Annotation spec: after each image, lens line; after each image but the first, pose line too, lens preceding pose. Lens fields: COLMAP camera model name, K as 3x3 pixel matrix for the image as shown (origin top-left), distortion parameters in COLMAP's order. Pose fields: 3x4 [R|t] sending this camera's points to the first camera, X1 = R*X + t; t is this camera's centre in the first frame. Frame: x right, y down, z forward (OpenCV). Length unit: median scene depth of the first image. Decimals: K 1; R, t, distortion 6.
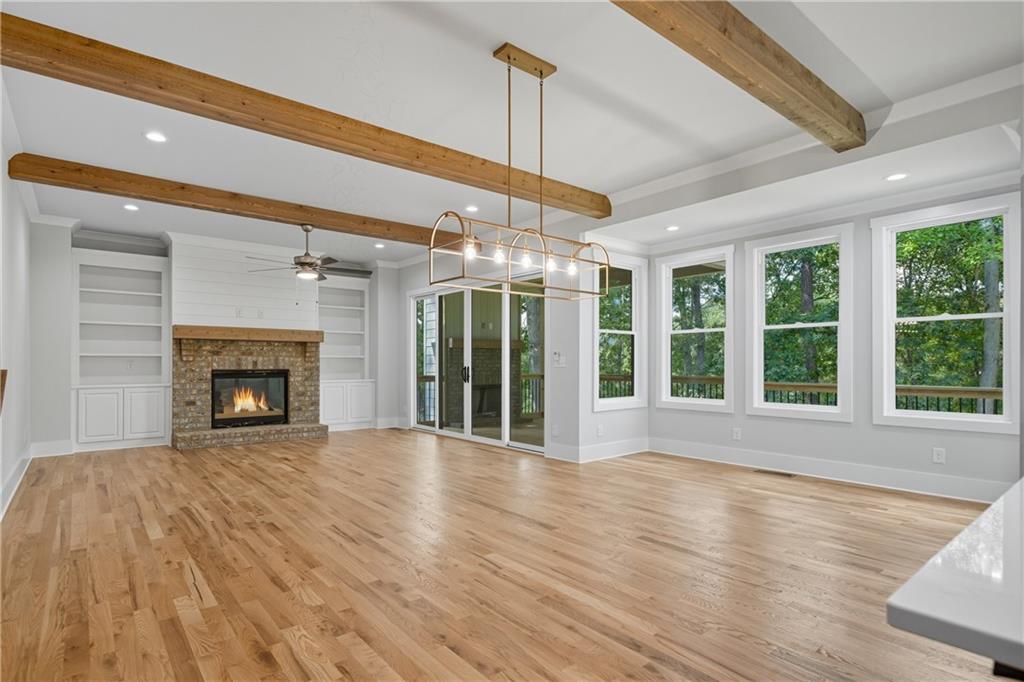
lens RADIAL K [[525.9, 0, 508.7], [0, 525.9, 361.8], [0, 0, 1]] dist [0.001206, 0.001409]
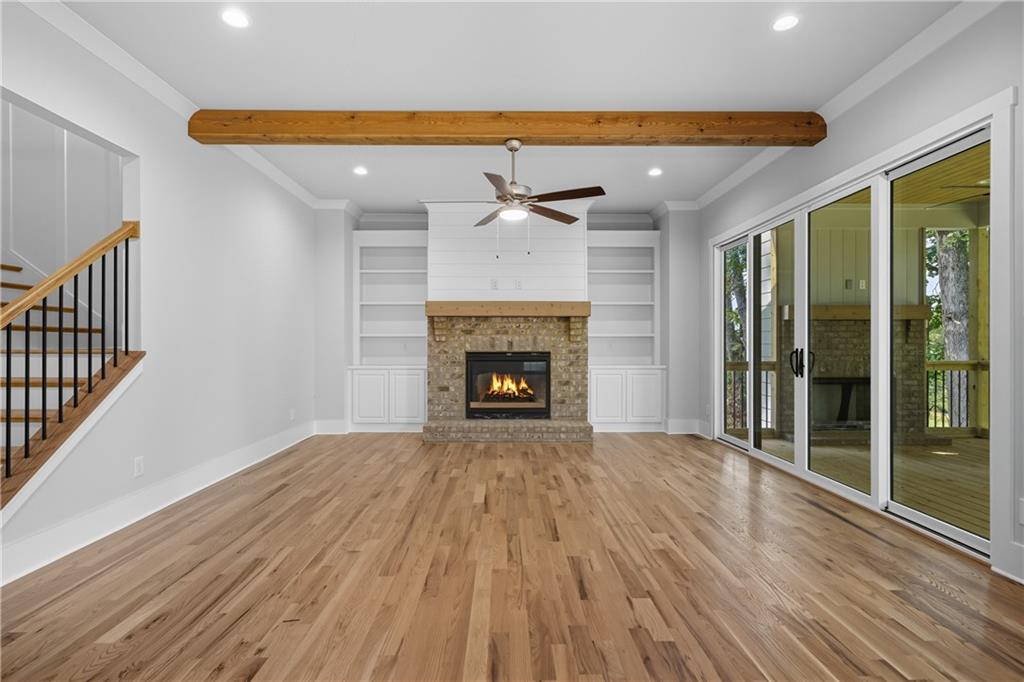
lens RADIAL K [[506.8, 0, 508.9], [0, 506.8, 342.2], [0, 0, 1]] dist [-0.017582, 0.014724]
pose [[0.781248, -0.003457, -0.624211, 0.018418], [0.002586, 0.999994, -0.002303, 0.002334], [0.624215, 0.000185, 0.781252, 0.438034]]
